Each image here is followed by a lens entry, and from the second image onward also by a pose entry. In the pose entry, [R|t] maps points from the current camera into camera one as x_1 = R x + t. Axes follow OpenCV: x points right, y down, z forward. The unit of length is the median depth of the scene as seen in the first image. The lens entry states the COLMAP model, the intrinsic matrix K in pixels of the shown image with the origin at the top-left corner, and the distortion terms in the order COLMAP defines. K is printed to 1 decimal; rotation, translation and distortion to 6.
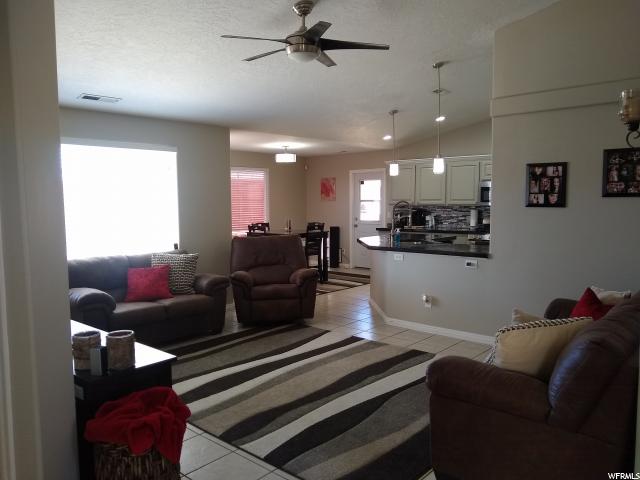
lens RADIAL K [[507.8, 0, 320.5], [0, 507.8, 240.8], [0, 0, 1]] dist [-0.000822, 0.000288]
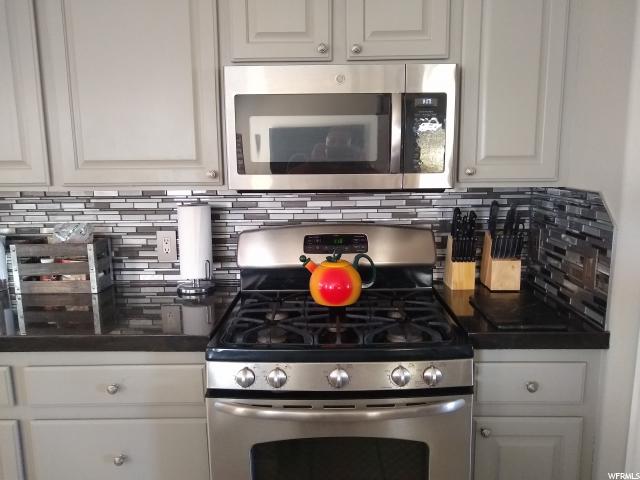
lens RADIAL K [[507.8, 0, 320.4], [0, 507.8, 242.5], [0, 0, 1]] dist [-0.000822, 0.000288]
pose [[0.763160, -0.113155, 0.636225, 0.188602], [0.058508, 0.992605, 0.106358, -0.061847], [-0.643555, -0.043944, 0.764137, 0.745168]]
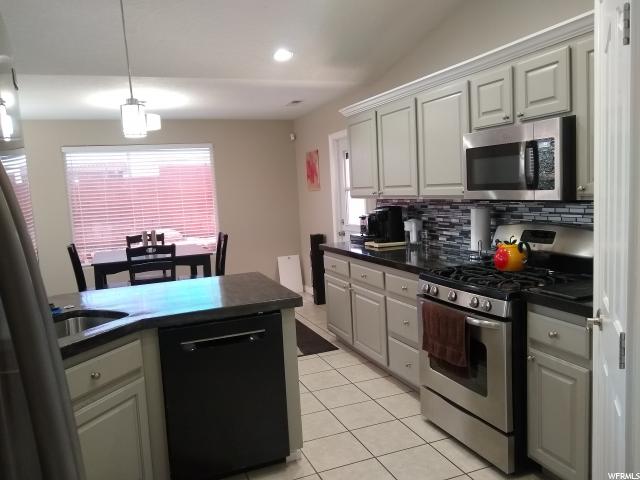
lens RADIAL K [[507.8, 0, 319.6], [0, 507.8, 240.5], [0, 0, 1]] dist [-0.000822, 0.000288]
pose [[0.889125, 0.001587, -0.457661, 0.349162], [0.017807, 0.999117, 0.038060, -0.050505], [0.457317, -0.041990, 0.888312, 0.563276]]
